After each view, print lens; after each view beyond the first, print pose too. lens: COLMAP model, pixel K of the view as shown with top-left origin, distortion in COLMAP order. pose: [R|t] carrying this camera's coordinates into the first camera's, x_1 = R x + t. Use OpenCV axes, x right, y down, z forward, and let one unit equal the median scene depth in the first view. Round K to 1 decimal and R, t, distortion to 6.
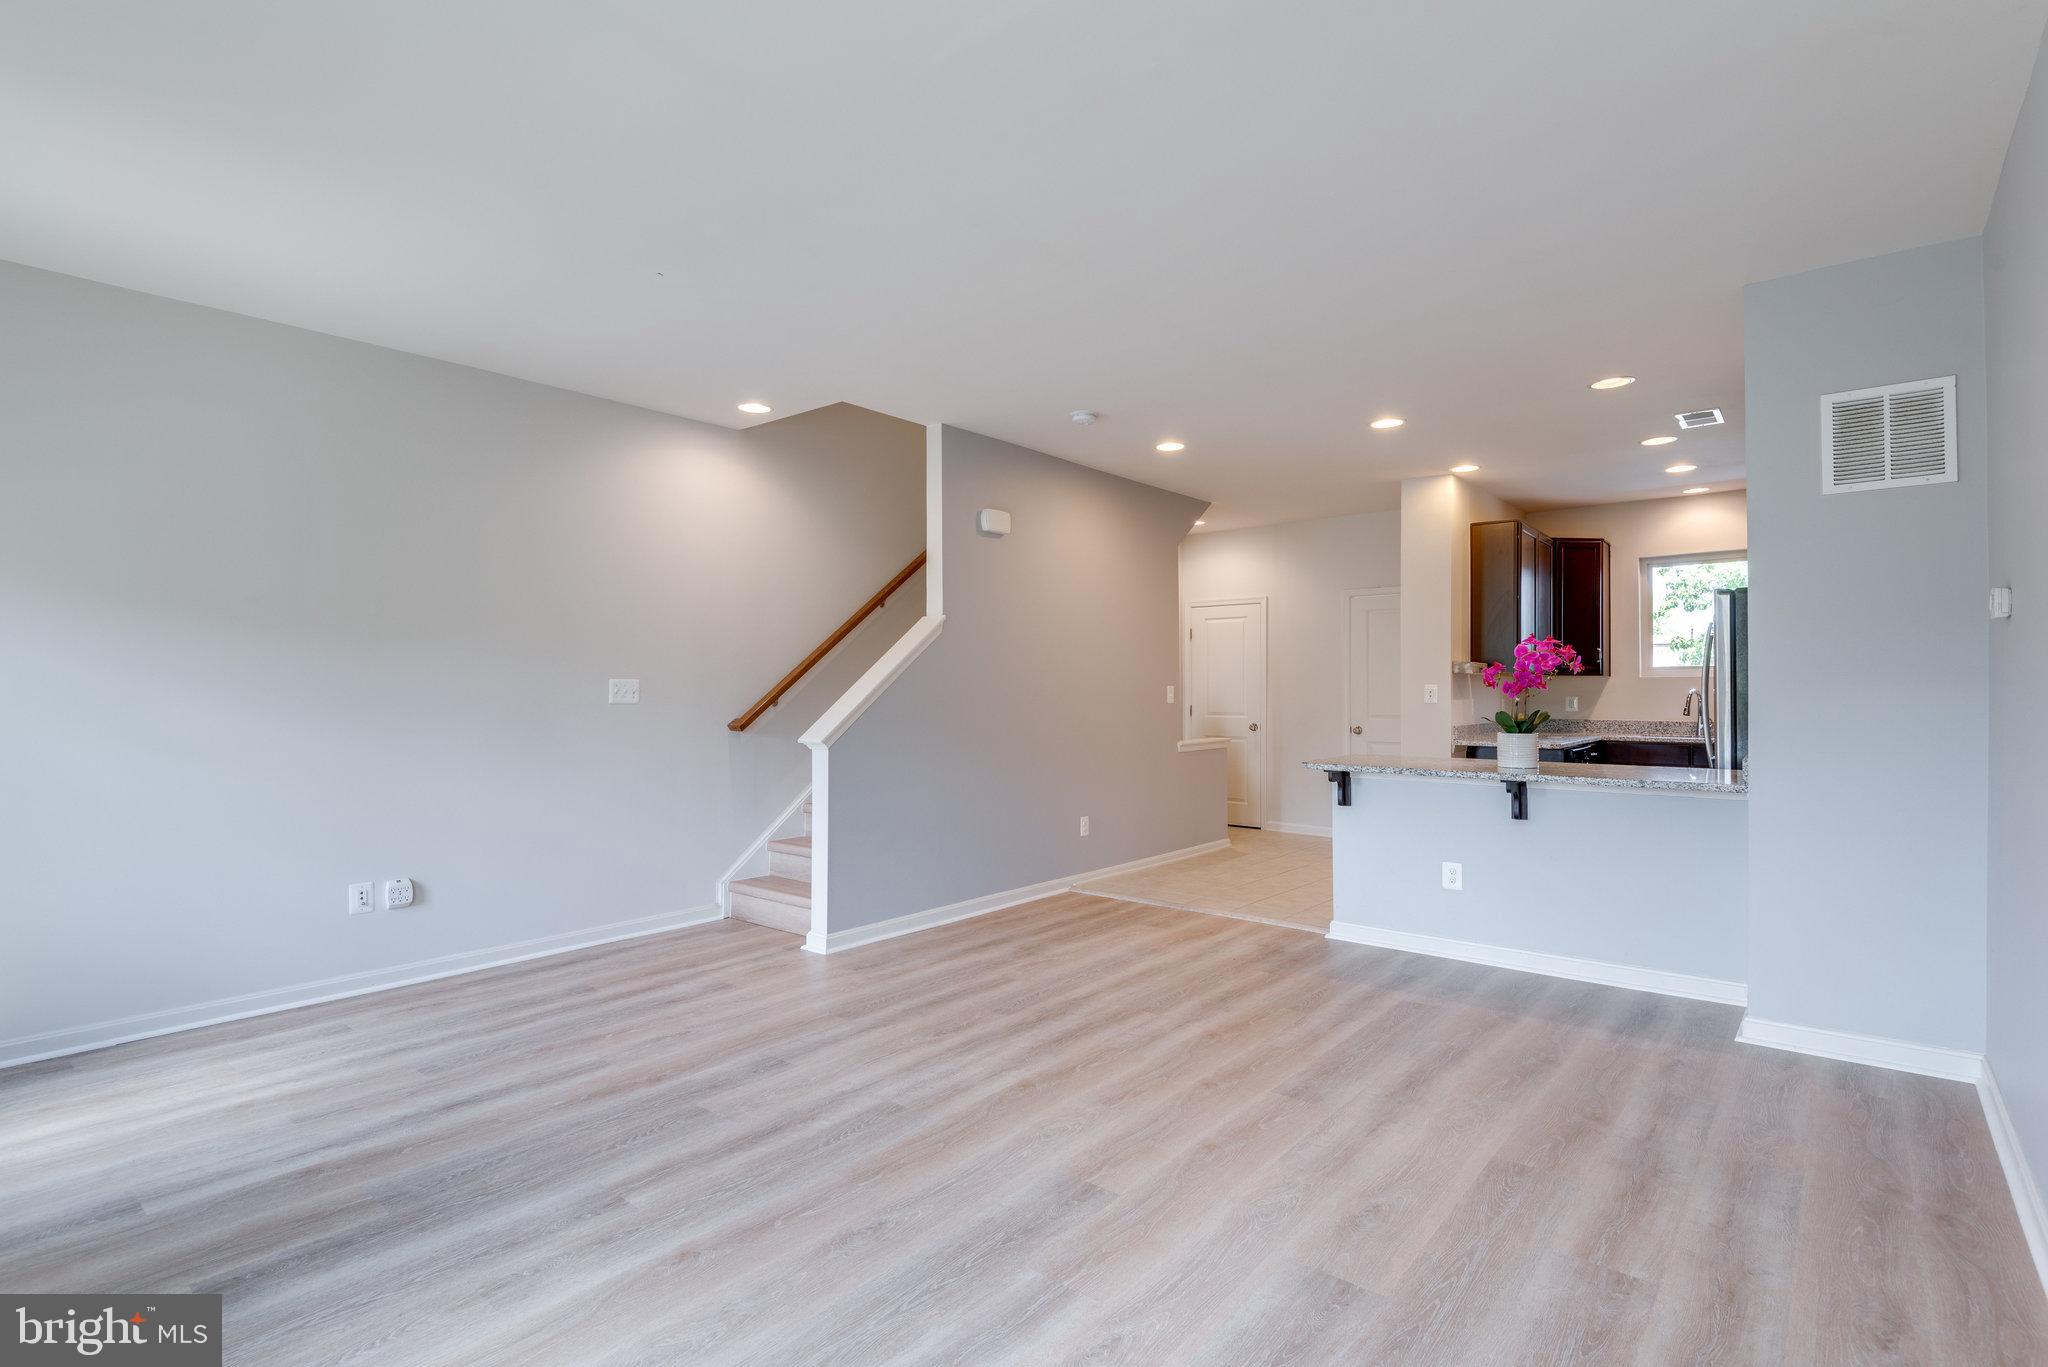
lens RADIAL K [[969.5, 0, 1028.8], [0, 969.5, 685.1], [0, 0, 1]] dist [0.023863, -0.020970]
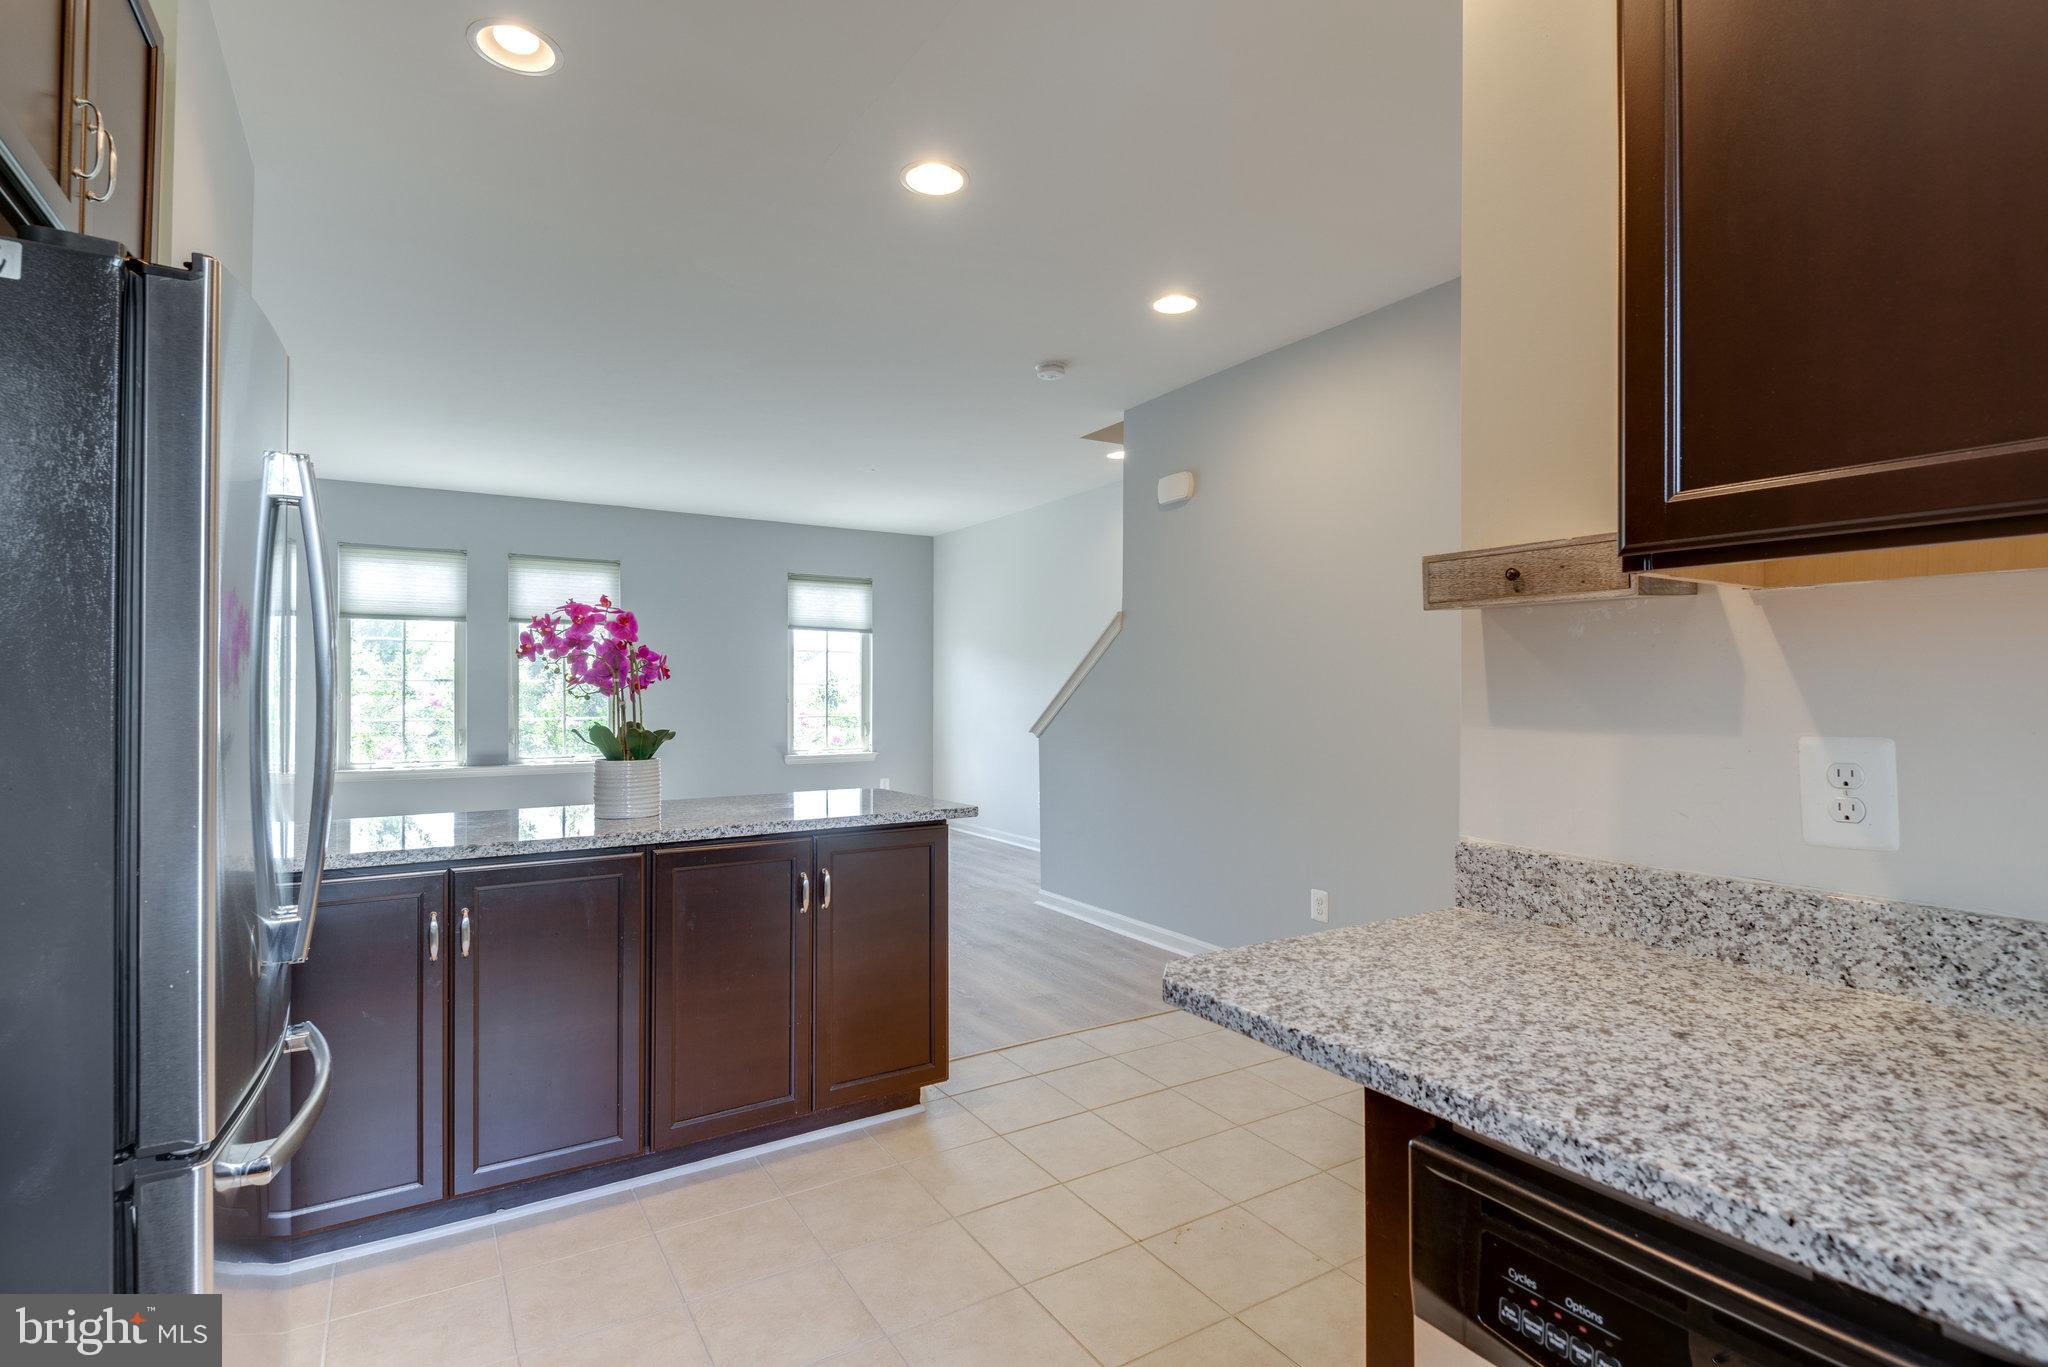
lens RADIAL K [[975.5, 0, 1032.7], [0, 975.5, 684.9], [0, 0, 1]] dist [-0.001159, -0.001515]
pose [[-0.303818, -0.004442, -0.952720, 1.051103], [0.006104, 0.999960, -0.006609, 0.010397], [0.952711, -0.007824, -0.303778, 1.498534]]
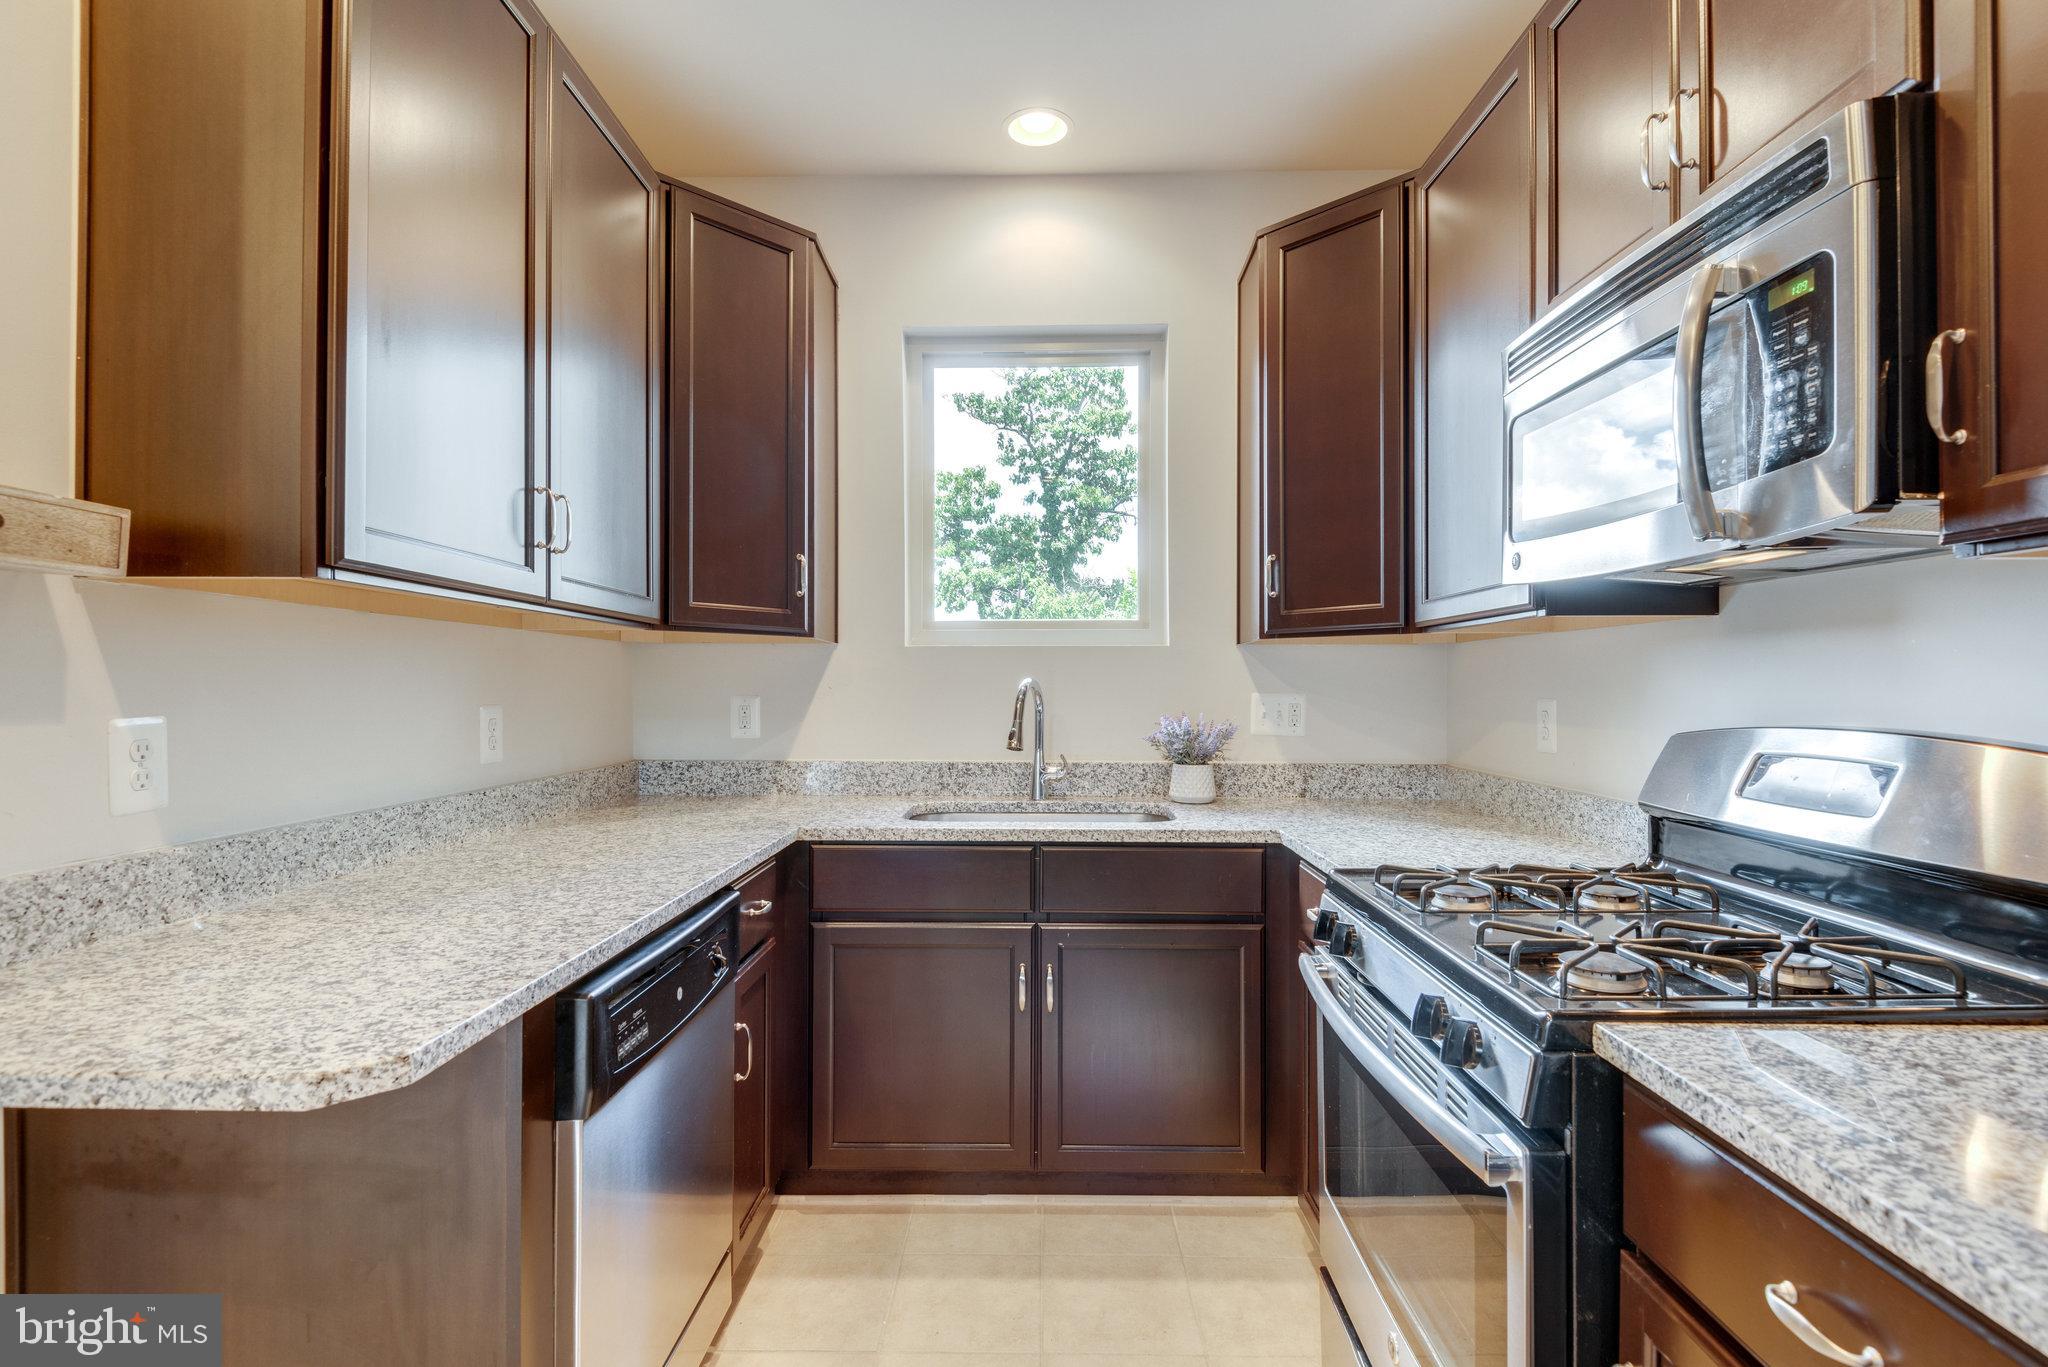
lens RADIAL K [[976.4, 0, 1007.0], [0, 976.4, 684.9], [0, 0, 1]] dist [0.000295, -0.000672]
pose [[0.785815, 0.006312, 0.618430, 0.765832], [-0.008977, 0.999959, 0.001202, 0.011069], [-0.618397, -0.006496, 0.785839, 1.224591]]
